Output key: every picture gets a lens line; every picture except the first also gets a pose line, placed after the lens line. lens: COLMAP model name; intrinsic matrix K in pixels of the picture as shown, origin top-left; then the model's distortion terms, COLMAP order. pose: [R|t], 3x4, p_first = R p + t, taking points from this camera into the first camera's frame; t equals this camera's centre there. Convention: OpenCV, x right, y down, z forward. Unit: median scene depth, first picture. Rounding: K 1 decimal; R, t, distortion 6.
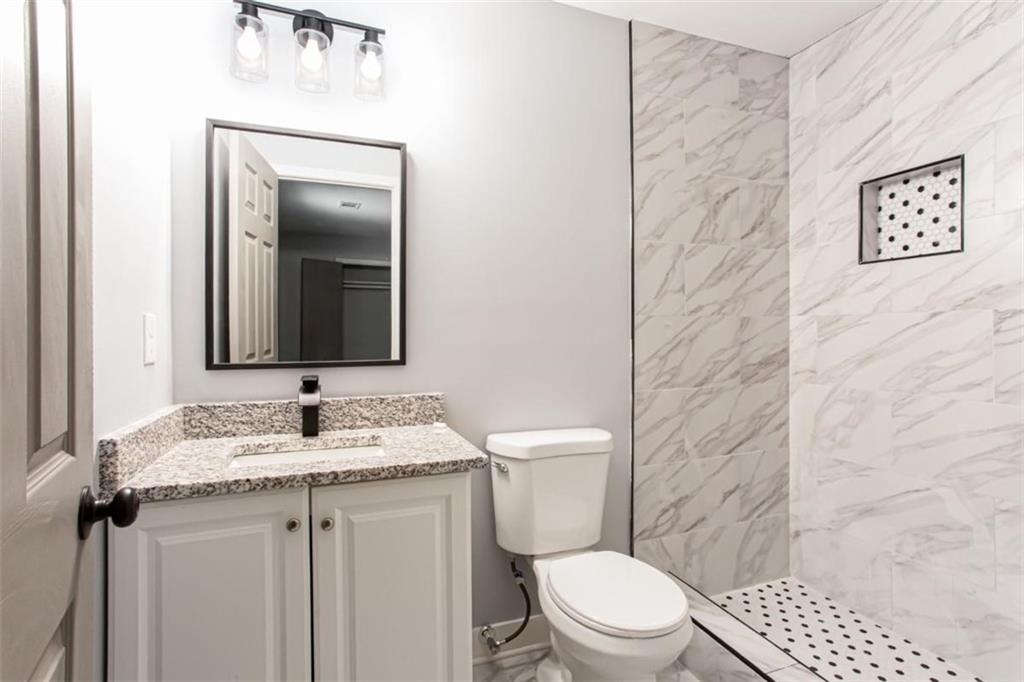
lens RADIAL K [[496.5, 0, 505.3], [0, 496.5, 343.5], [0, 0, 1]] dist [-0.068322, 0.038079]
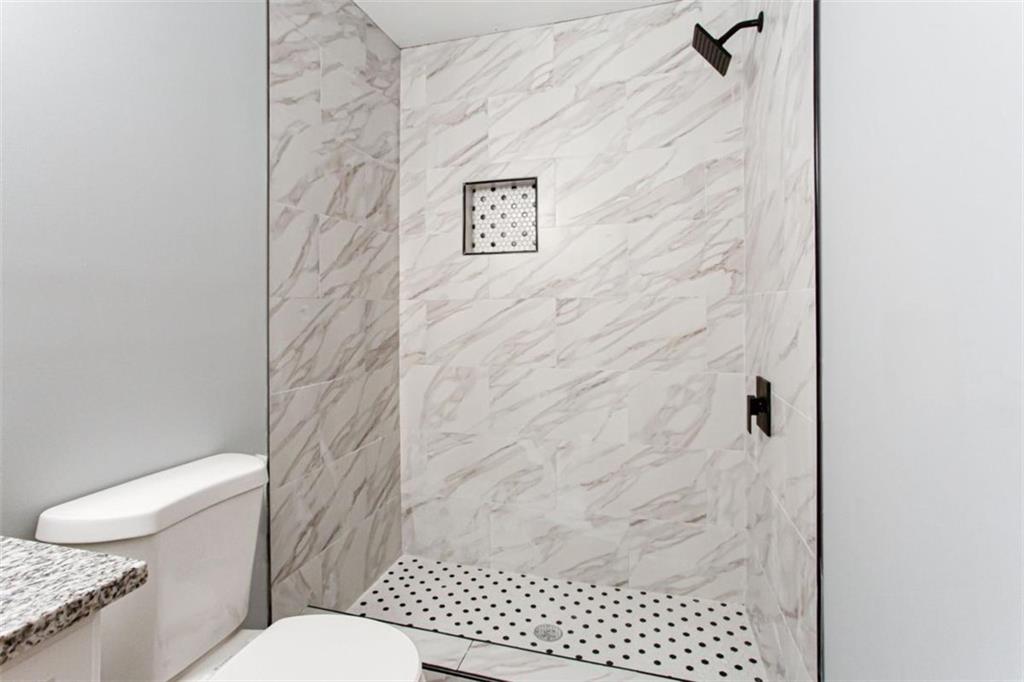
lens RADIAL K [[499.1, 0, 497.0], [0, 499.1, 315.1], [0, 0, 1]] dist [-0.057450, 0.037781]
pose [[0.602163, -0.008105, 0.798332, -0.141343], [0.024894, 0.999653, -0.008628, -0.012724], [-0.797985, 0.025069, 0.602155, 0.242034]]
